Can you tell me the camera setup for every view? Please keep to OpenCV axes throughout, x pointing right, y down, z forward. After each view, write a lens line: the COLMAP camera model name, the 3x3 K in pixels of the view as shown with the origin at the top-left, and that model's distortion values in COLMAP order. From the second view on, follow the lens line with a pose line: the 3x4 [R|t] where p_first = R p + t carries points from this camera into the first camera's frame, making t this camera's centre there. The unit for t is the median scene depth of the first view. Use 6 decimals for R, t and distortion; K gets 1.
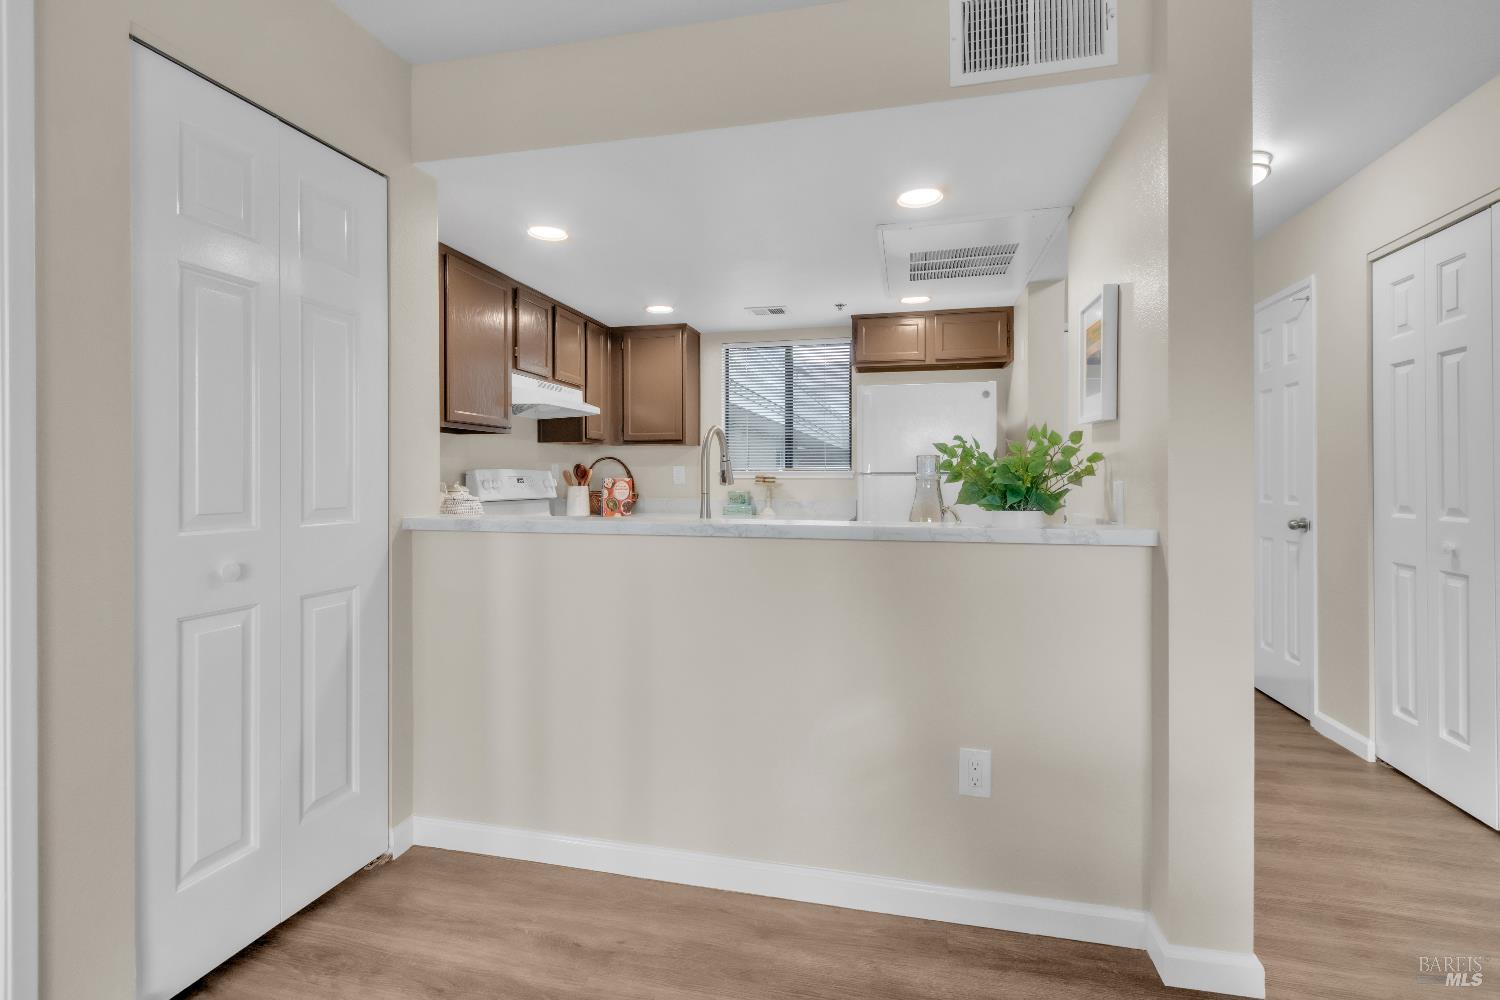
lens RADIAL K [[689.2, 0, 744.5], [0, 689.2, 480.2], [0, 0, 1]] dist [0.011363, 0.000154]
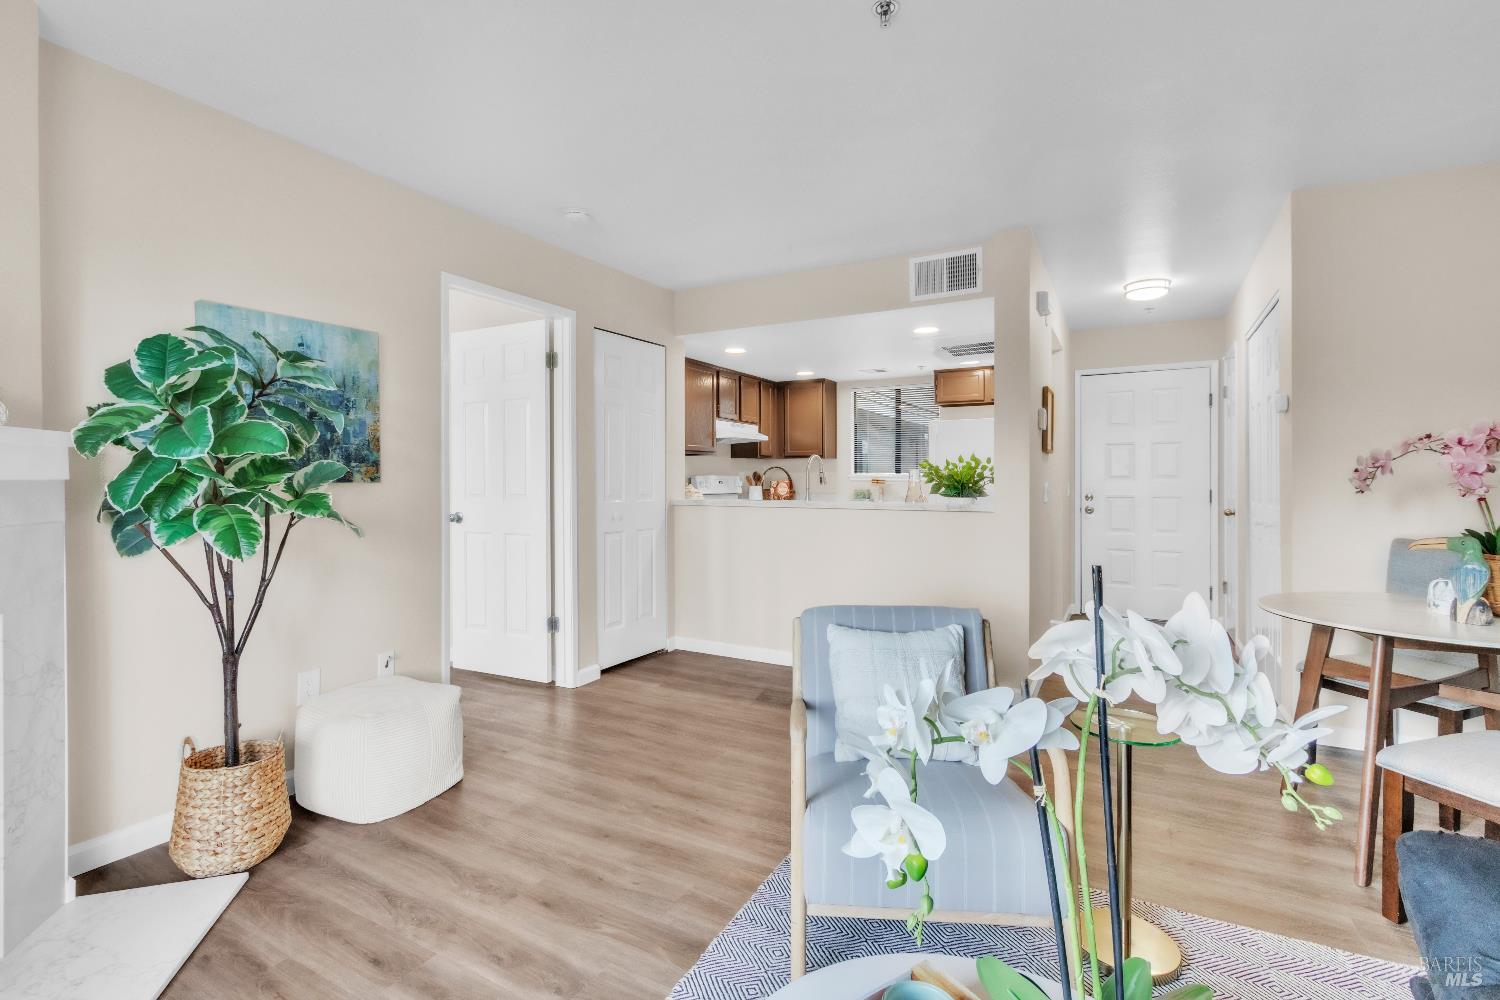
lens RADIAL K [[689.2, 0, 740.0], [0, 689.2, 488.6], [0, 0, 1]] dist [0.011363, 0.000154]
pose [[0.960233, 0.002469, -0.279189, 0.174512], [0.000355, 0.999949, 0.010065, -0.000630], [0.279199, -0.009764, 0.960184, -0.554360]]
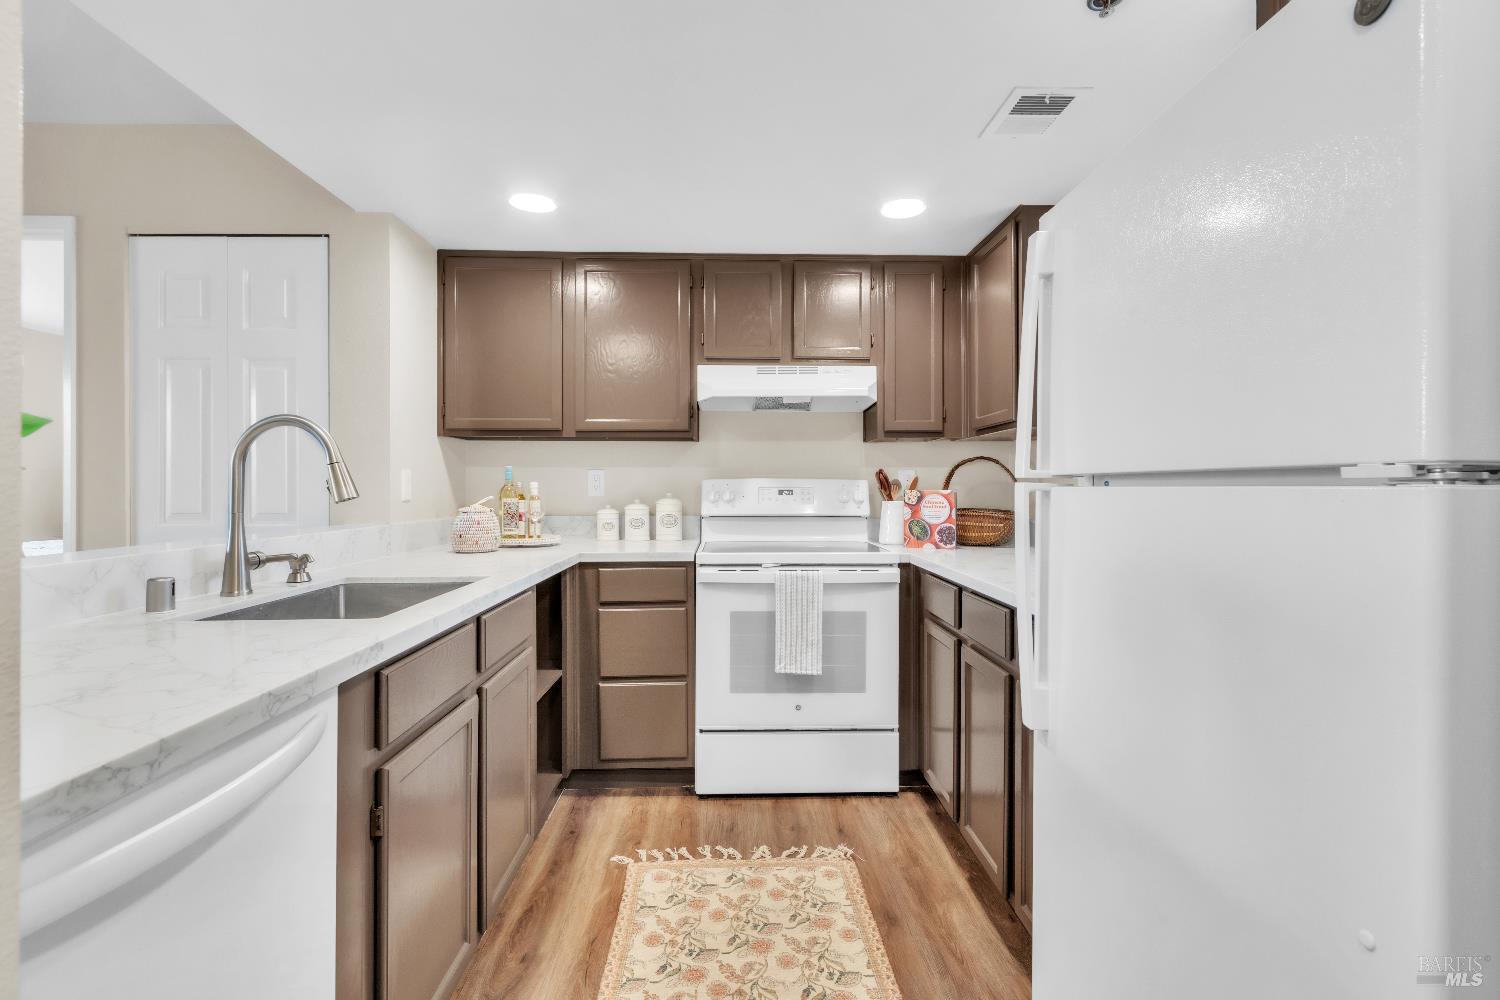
lens RADIAL K [[689.2, 0, 745.8], [0, 689.2, 486.1], [0, 0, 1]] dist [0.011363, 0.000154]
pose [[0.261293, -0.001545, -0.965258, 0.414124], [-0.001894, 0.999996, -0.002114, -0.004740], [0.965258, 0.002380, 0.261289, 0.700712]]
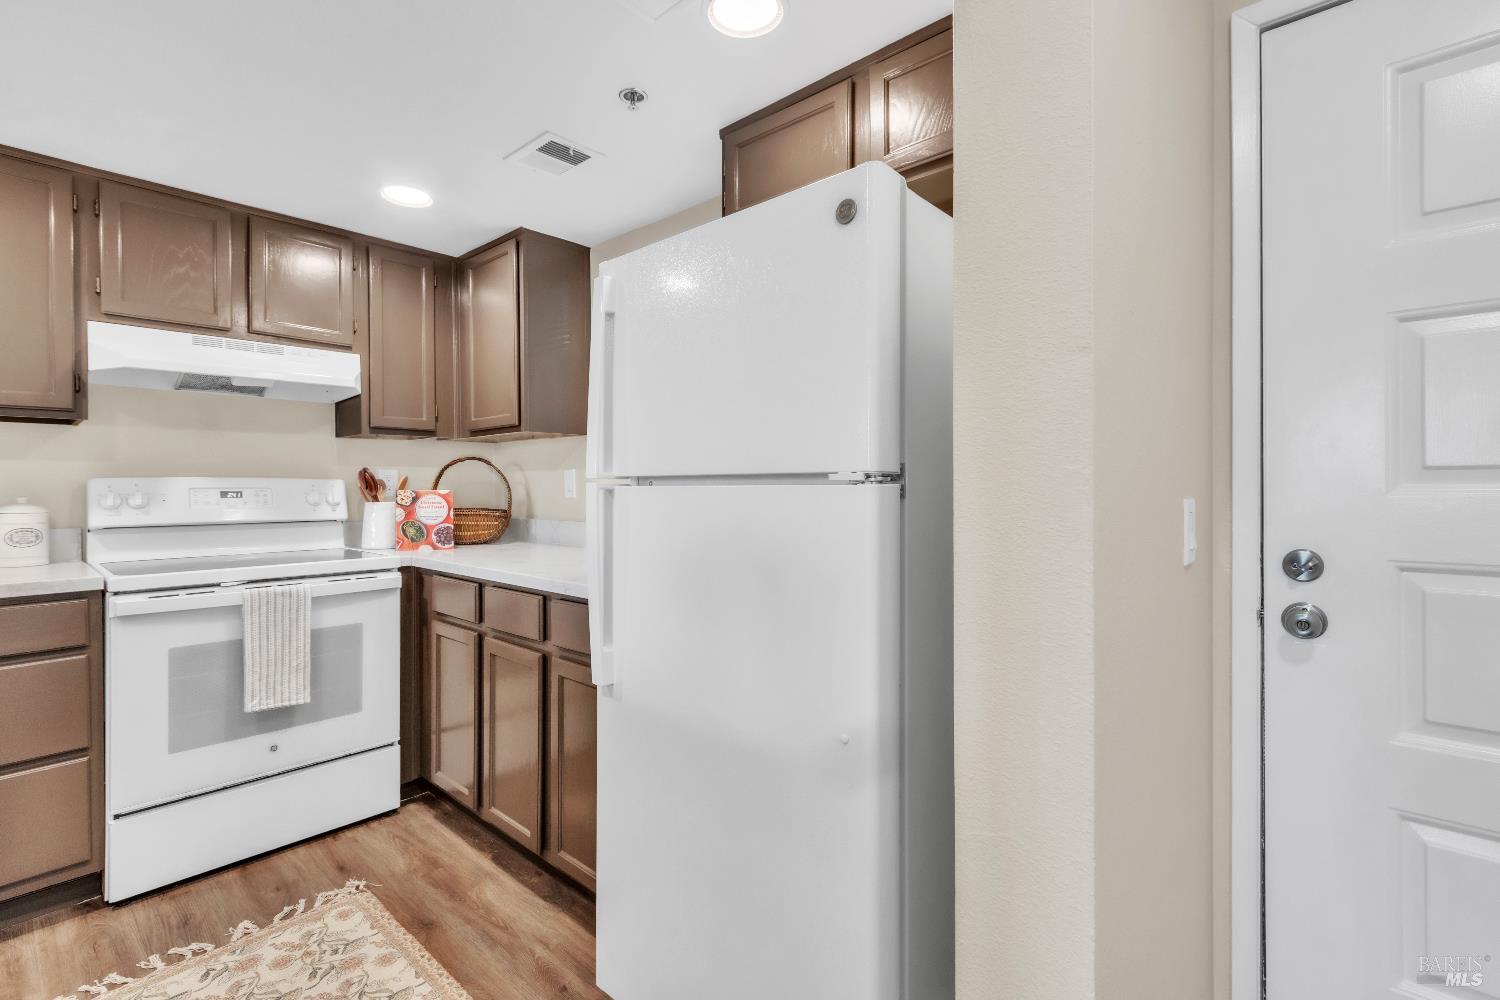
lens RADIAL K [[689.2, 0, 753.3], [0, 689.2, 489.6], [0, 0, 1]] dist [0.011363, 0.000154]
pose [[0.875824, -0.001298, -0.482629, 0.402309], [0.003597, 0.999986, 0.003840, -0.004654], [0.482617, -0.005099, 0.875817, 0.623076]]
